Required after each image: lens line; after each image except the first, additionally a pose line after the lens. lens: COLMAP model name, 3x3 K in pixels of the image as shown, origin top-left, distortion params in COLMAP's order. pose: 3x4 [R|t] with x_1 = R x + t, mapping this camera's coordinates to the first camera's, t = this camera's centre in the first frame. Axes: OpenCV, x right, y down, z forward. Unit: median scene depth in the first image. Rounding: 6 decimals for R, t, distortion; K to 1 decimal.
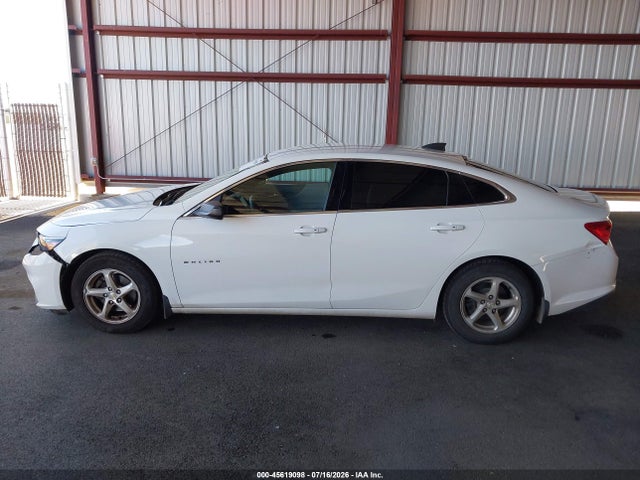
lens RADIAL K [[508.2, 0, 320.0], [0, 508.2, 240.0], [0, 0, 1]] dist [0.075803, -0.157817]
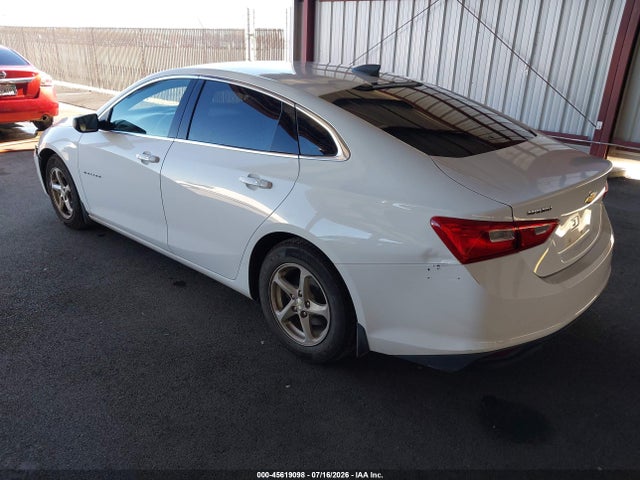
lens RADIAL K [[508.2, 0, 320.0], [0, 508.2, 240.0], [0, 0, 1]] dist [0.075803, -0.157817]
pose [[0.766734, 0.236855, -0.596674, 0.743175], [-0.166100, 0.970992, 0.172002, -0.081598], [0.620105, -0.032772, 0.783834, 0.473263]]
